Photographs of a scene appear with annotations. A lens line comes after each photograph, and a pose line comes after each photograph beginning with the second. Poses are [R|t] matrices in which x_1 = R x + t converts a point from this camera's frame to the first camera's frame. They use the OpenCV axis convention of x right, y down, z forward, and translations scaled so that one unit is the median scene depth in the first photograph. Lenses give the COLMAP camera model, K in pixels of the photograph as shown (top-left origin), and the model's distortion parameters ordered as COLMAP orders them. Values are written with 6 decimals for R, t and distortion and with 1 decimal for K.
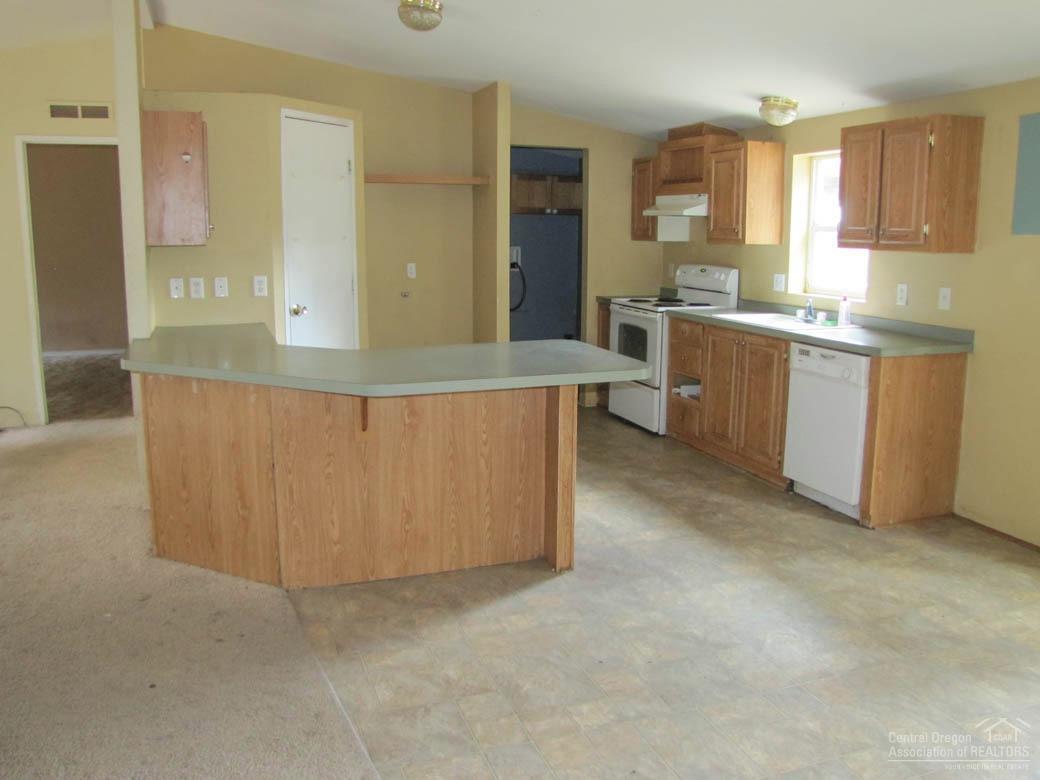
lens RADIAL K [[863.5, 0, 539.2], [0, 863.5, 388.0], [0, 0, 1]] dist [-0.129712, 0.000633]
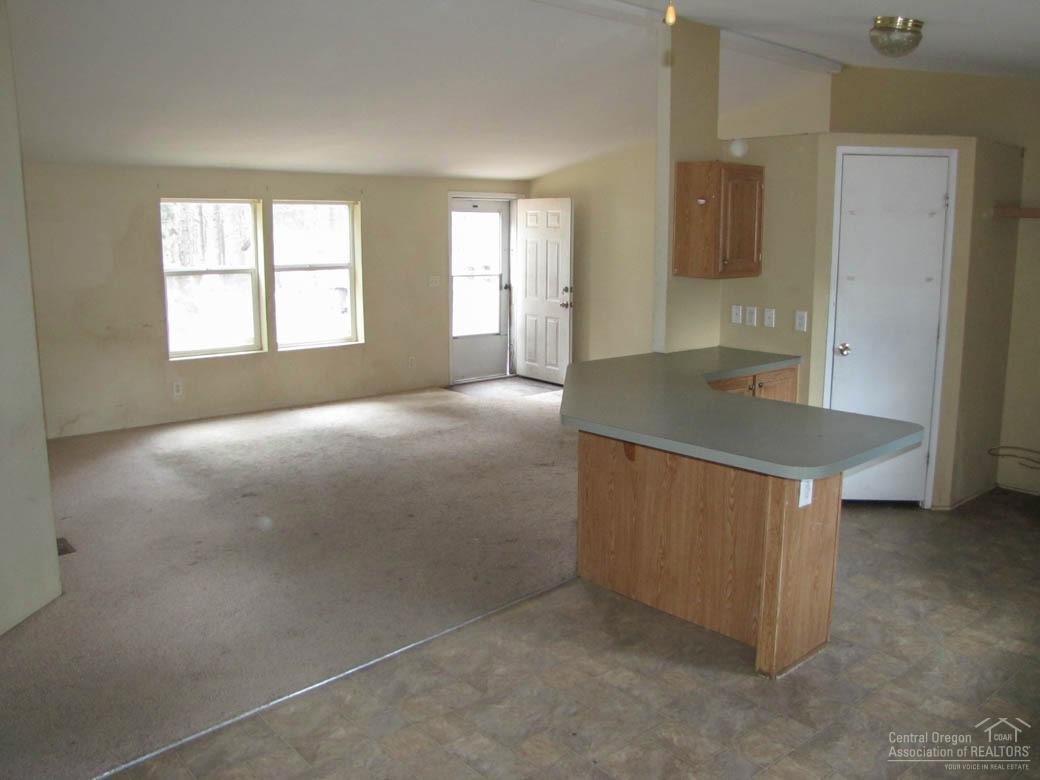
lens RADIAL K [[863.5, 0, 539.2], [0, 863.5, 388.0], [0, 0, 1]] dist [-0.129712, 0.000633]
pose [[0.369116, 0.160908, -0.915348, 0.703913], [-0.172505, 0.979645, 0.102648, -0.125700], [0.913234, 0.120014, 0.389360, 0.435722]]
